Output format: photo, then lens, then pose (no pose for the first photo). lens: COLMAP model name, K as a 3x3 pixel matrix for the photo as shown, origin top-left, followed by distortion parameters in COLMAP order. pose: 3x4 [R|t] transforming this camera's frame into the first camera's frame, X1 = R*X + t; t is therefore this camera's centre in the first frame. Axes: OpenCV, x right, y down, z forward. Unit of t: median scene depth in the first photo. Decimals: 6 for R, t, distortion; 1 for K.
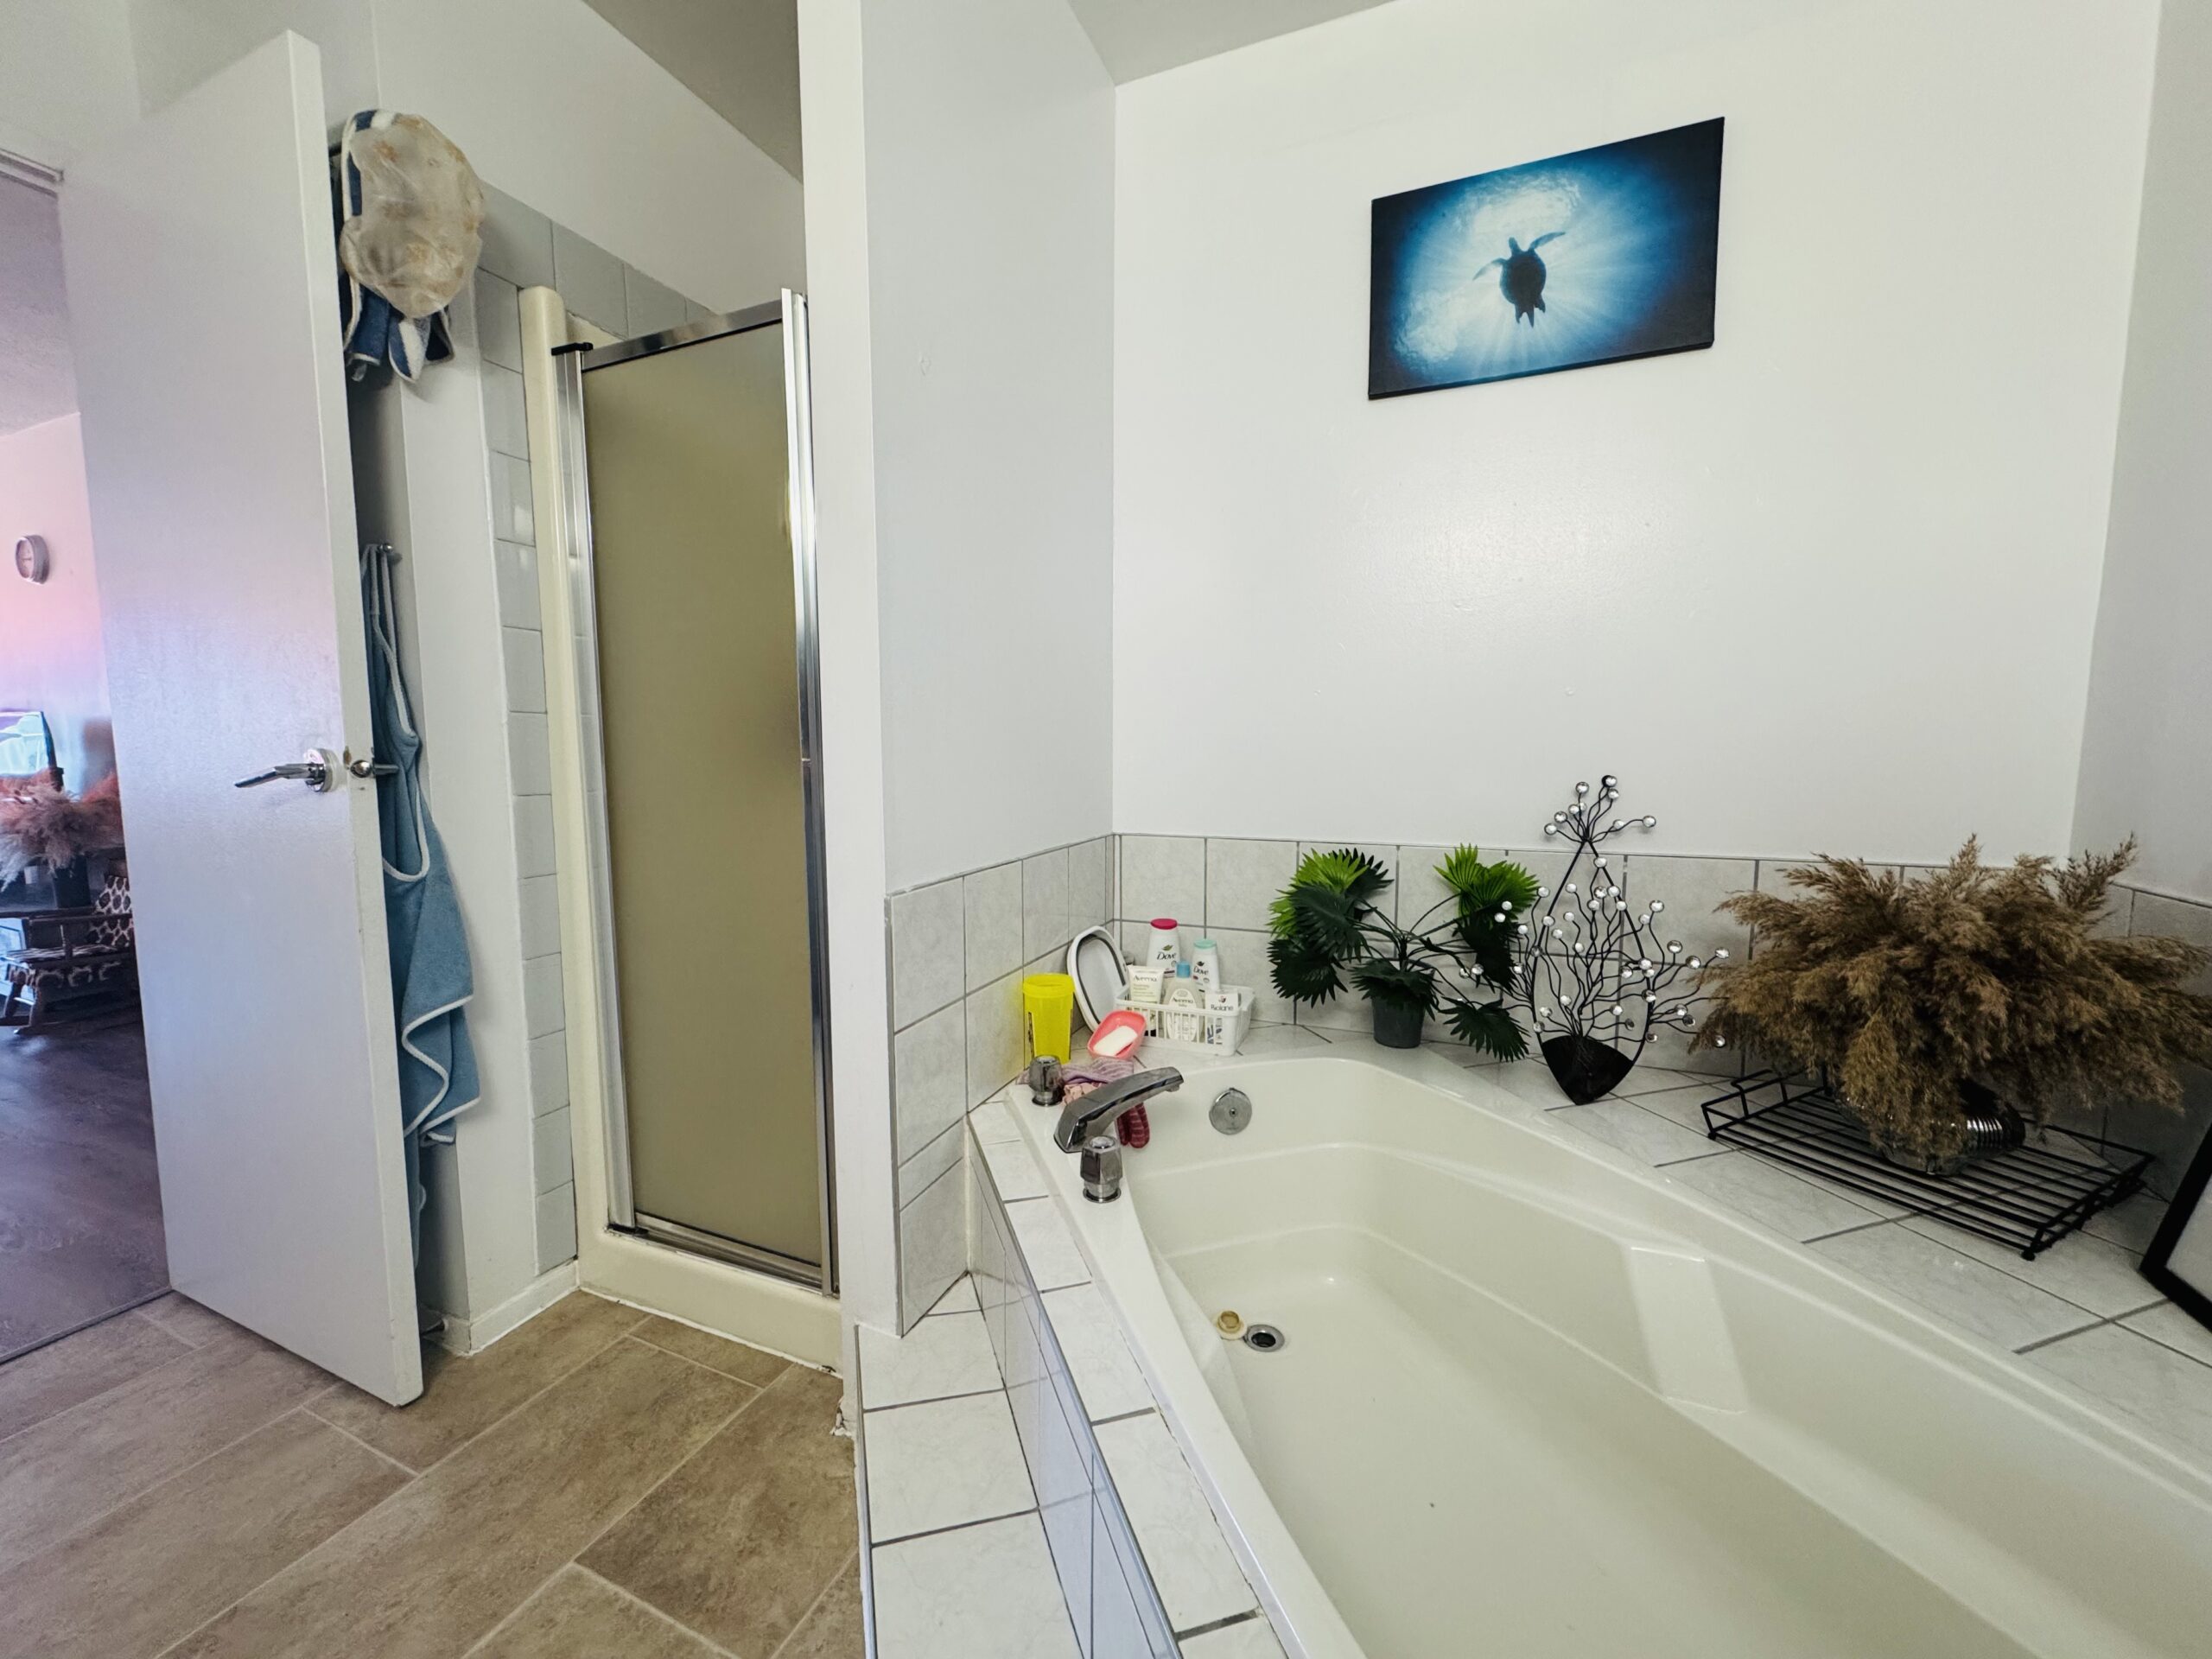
lens RADIAL K [[883.1, 0, 1106.0], [0, 883.1, 829.5], [0, 0, 1]] dist [0.000137, -0.000109]
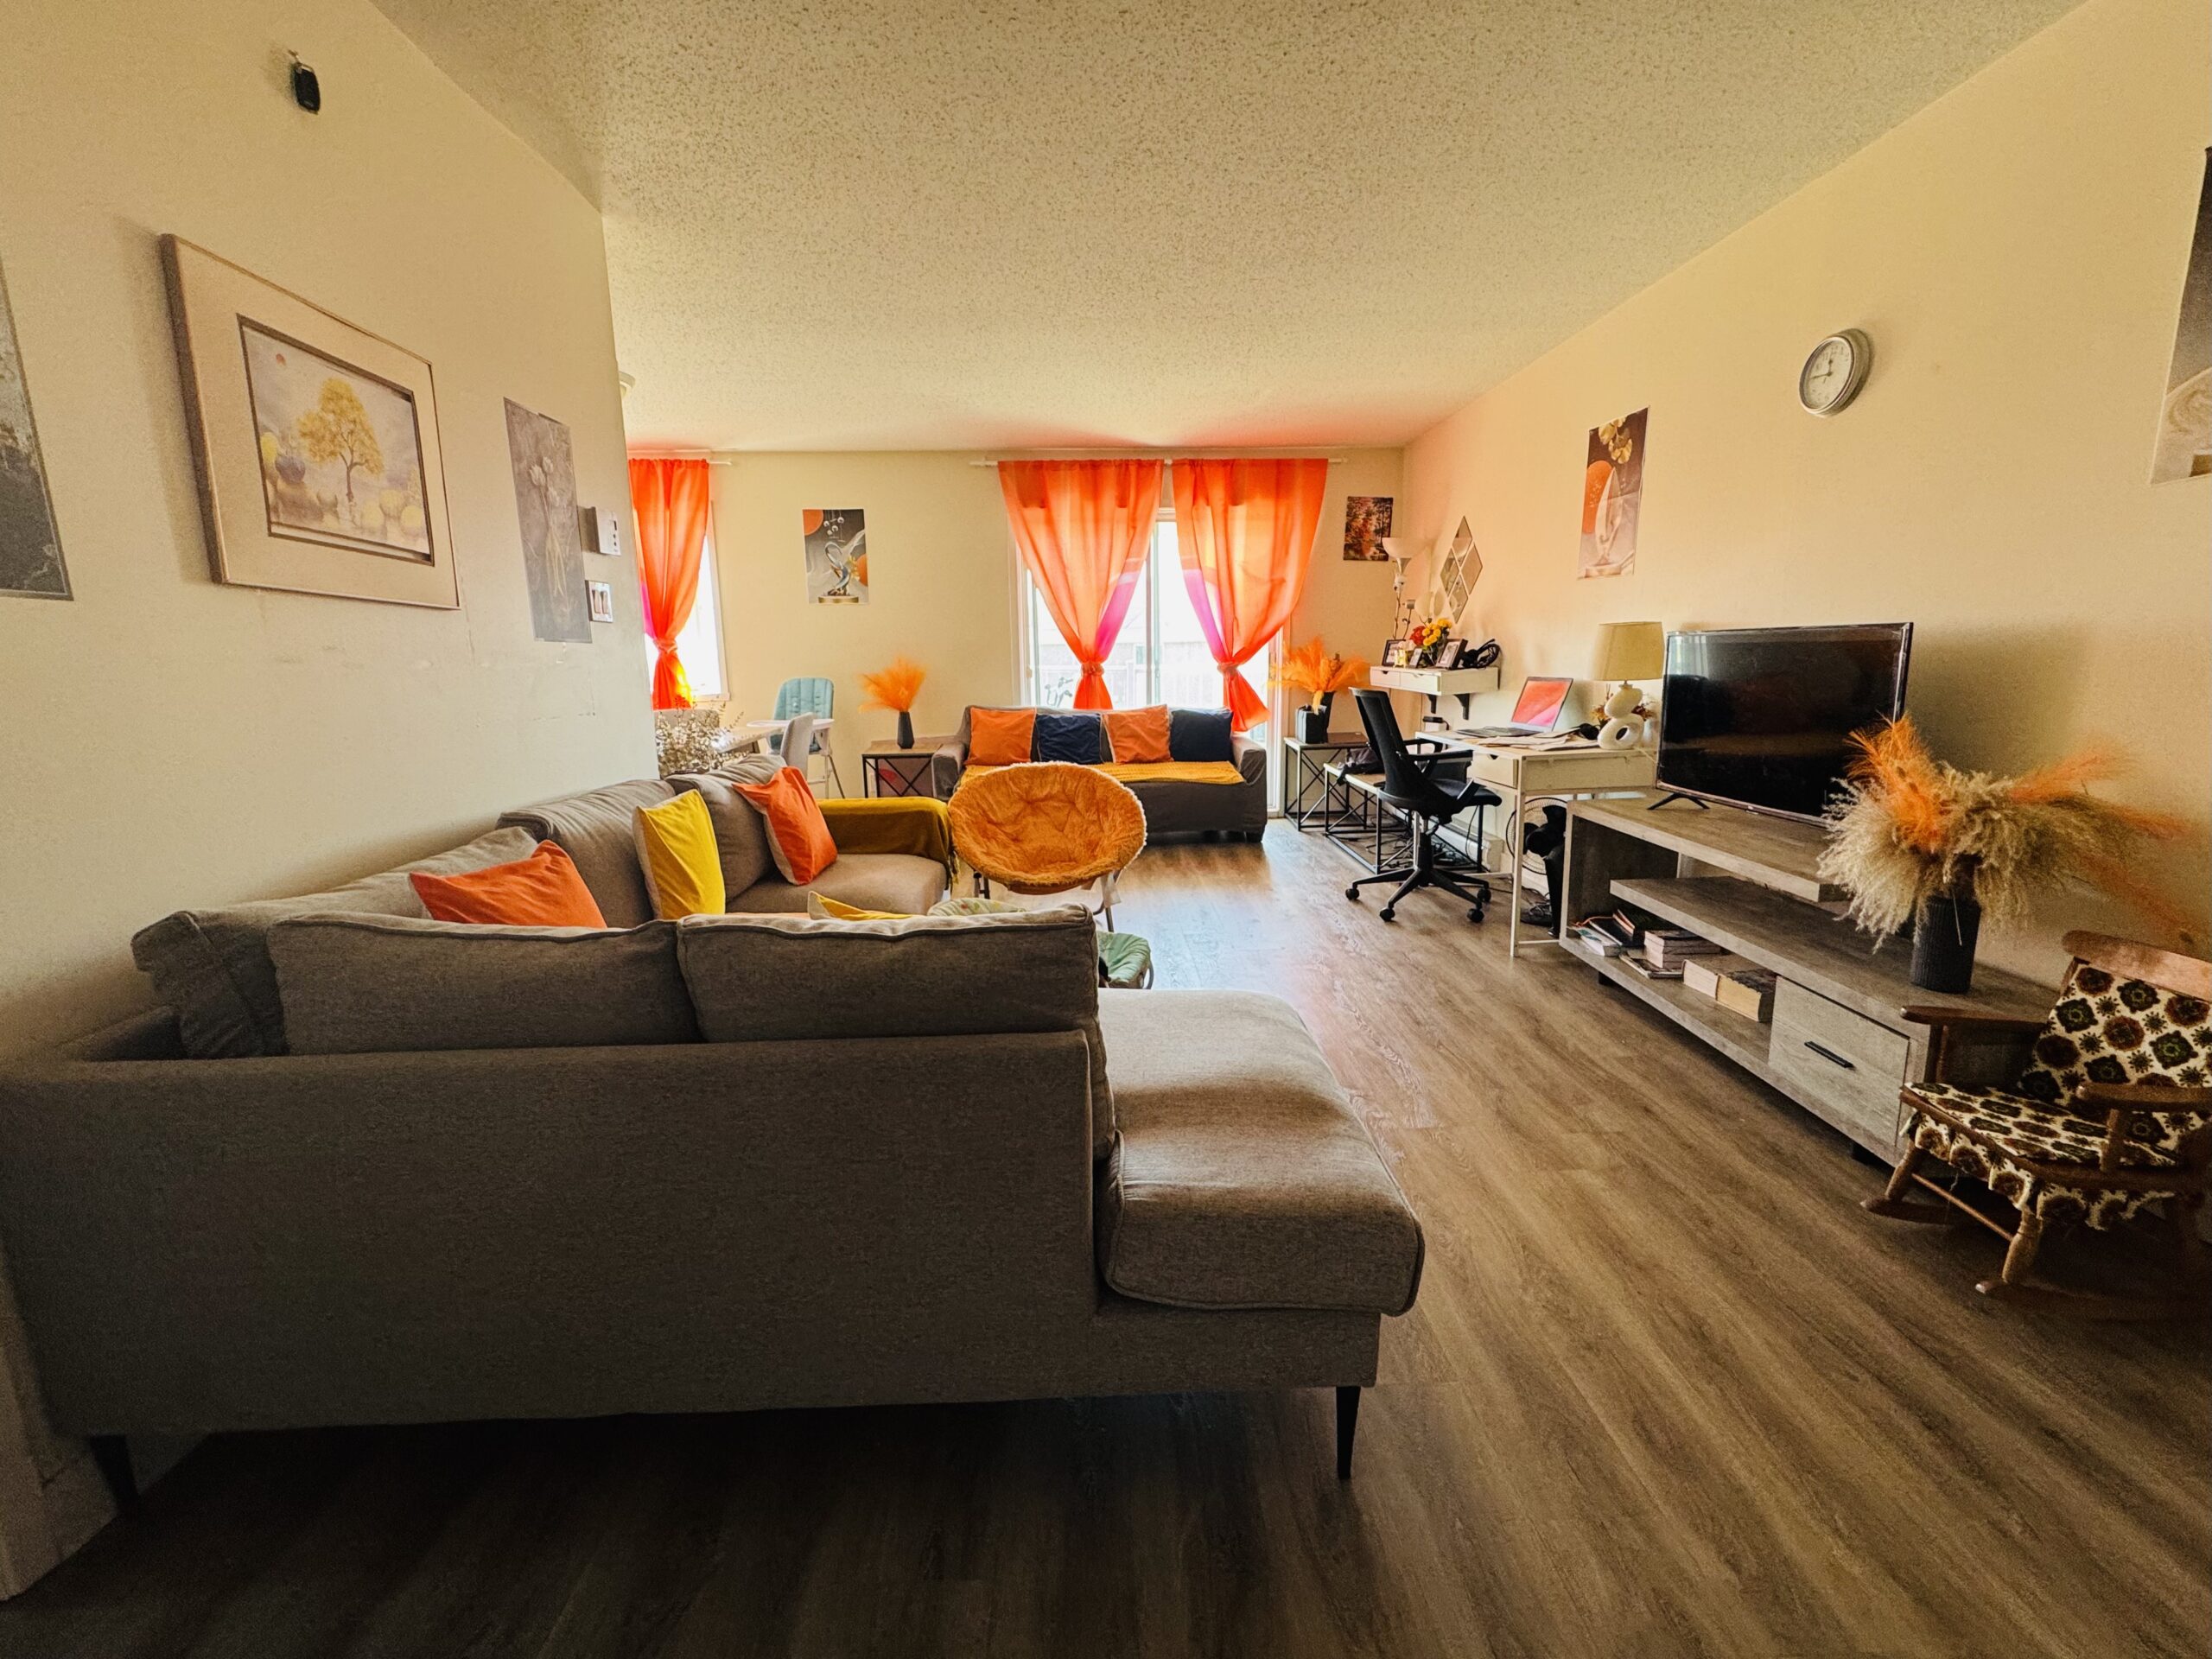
lens RADIAL K [[883.1, 0, 1106.0], [0, 883.1, 829.5], [0, 0, 1]] dist [0.000137, -0.000109]
pose [[0.422792, 0.173305, -0.889501, -0.968091], [-0.078279, 0.984859, 0.154677, -0.054802], [0.902839, 0.004233, 0.429957, 0.321263]]
